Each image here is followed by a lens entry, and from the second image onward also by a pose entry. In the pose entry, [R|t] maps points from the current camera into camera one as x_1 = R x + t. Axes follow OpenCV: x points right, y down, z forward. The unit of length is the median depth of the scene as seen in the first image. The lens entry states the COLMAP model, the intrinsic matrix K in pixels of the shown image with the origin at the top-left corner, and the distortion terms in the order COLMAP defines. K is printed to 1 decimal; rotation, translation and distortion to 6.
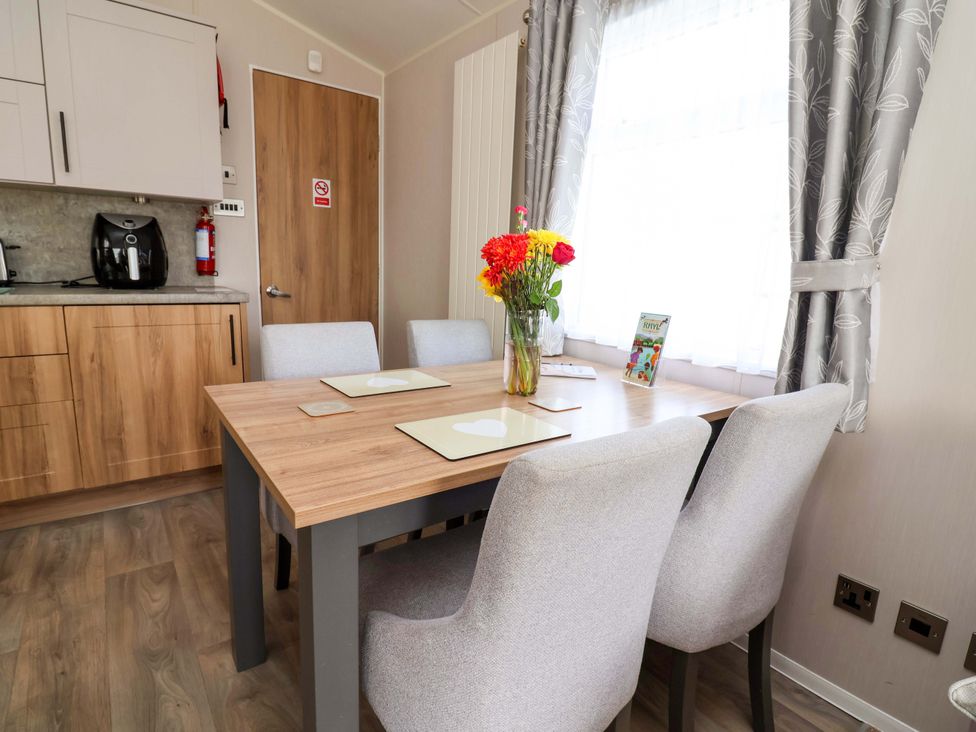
lens RADIAL K [[510.2, 0, 486.5], [0, 510.2, 366.2], [0, 0, 1]] dist [0.001224, -0.013964]
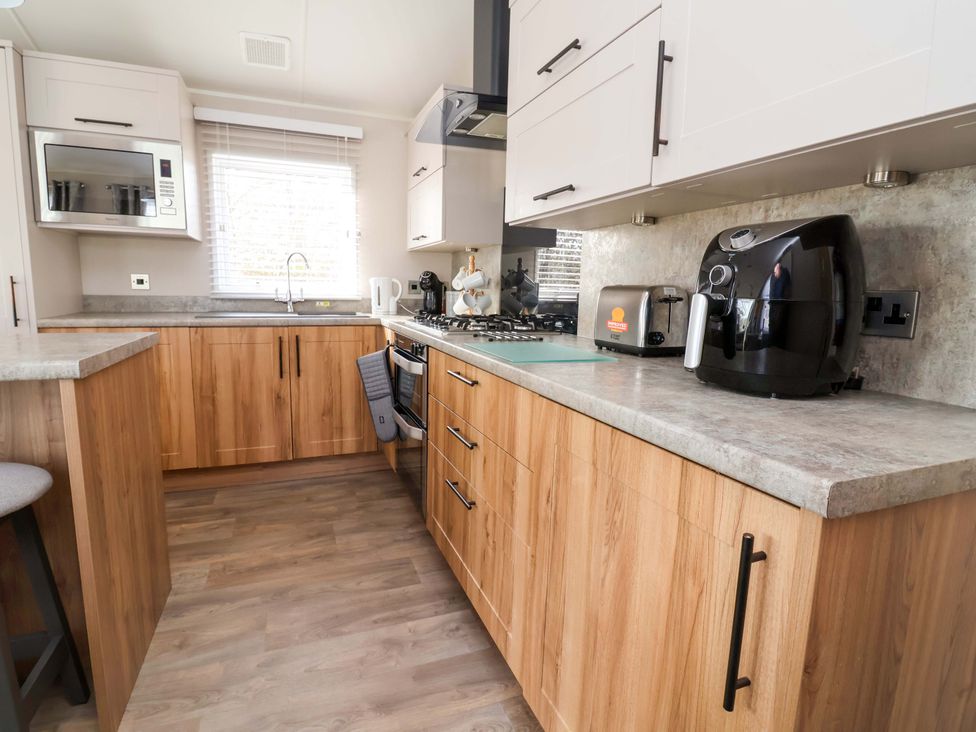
lens RADIAL K [[510.2, 0, 486.5], [0, 510.2, 365.0], [0, 0, 1]] dist [0.001224, -0.013964]
pose [[-0.268070, 0.092271, -0.958971, -0.213969], [-0.224623, 0.961983, 0.155351, -0.186253], [0.936847, 0.257052, -0.237152, 0.874992]]
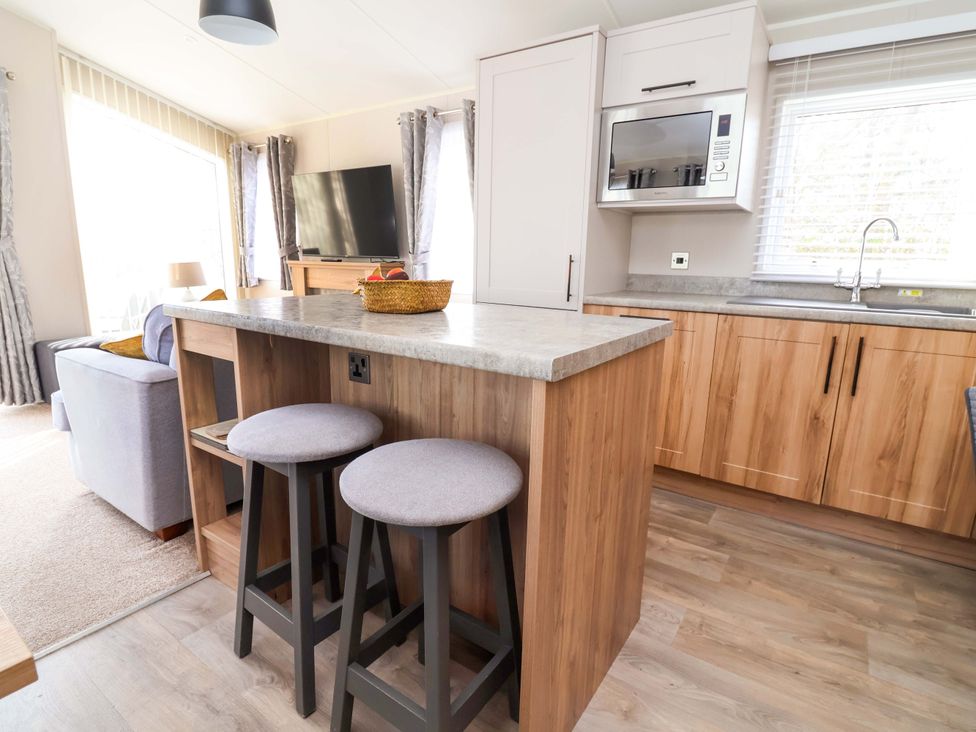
lens RADIAL K [[510.2, 0, 487.3], [0, 510.2, 364.7], [0, 0, 1]] dist [0.001224, -0.013964]
pose [[-0.945352, 0.003257, -0.326036, -0.399240], [-0.124513, 0.920559, 0.370226, -0.157373], [0.301341, 0.390589, -0.869847, 0.713197]]
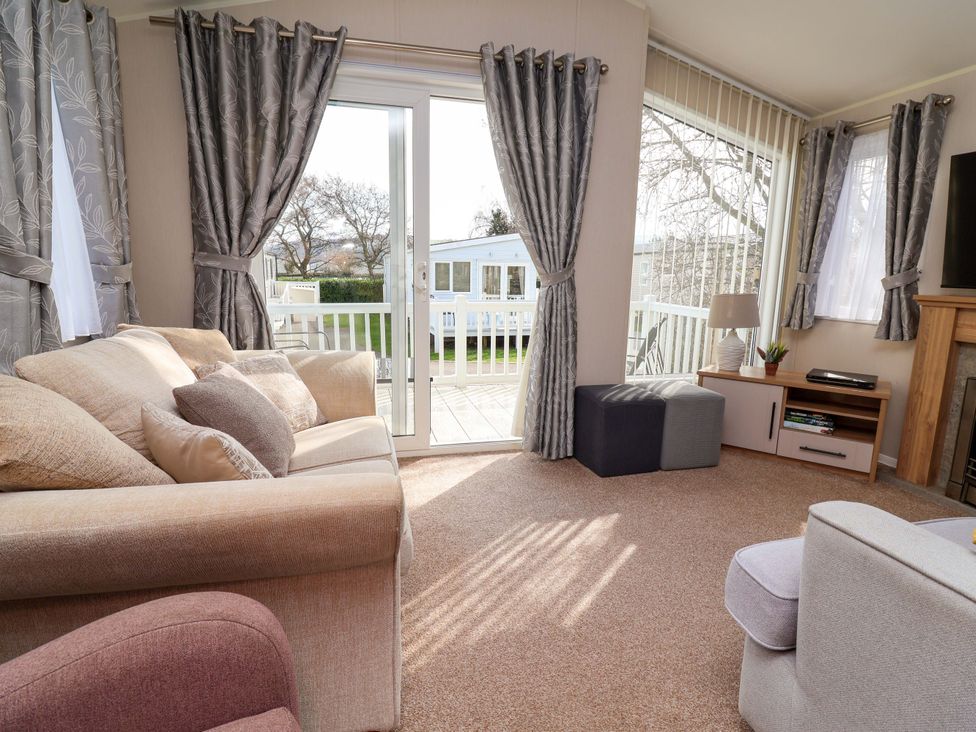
lens RADIAL K [[510.2, 0, 487.6], [0, 510.2, 364.6], [0, 0, 1]] dist [0.001224, -0.013964]
pose [[-0.919978, -0.126137, 0.371120, 0.125056], [0.021403, 0.929229, 0.368884, -0.022222], [-0.391385, 0.347308, -0.852171, 0.124251]]
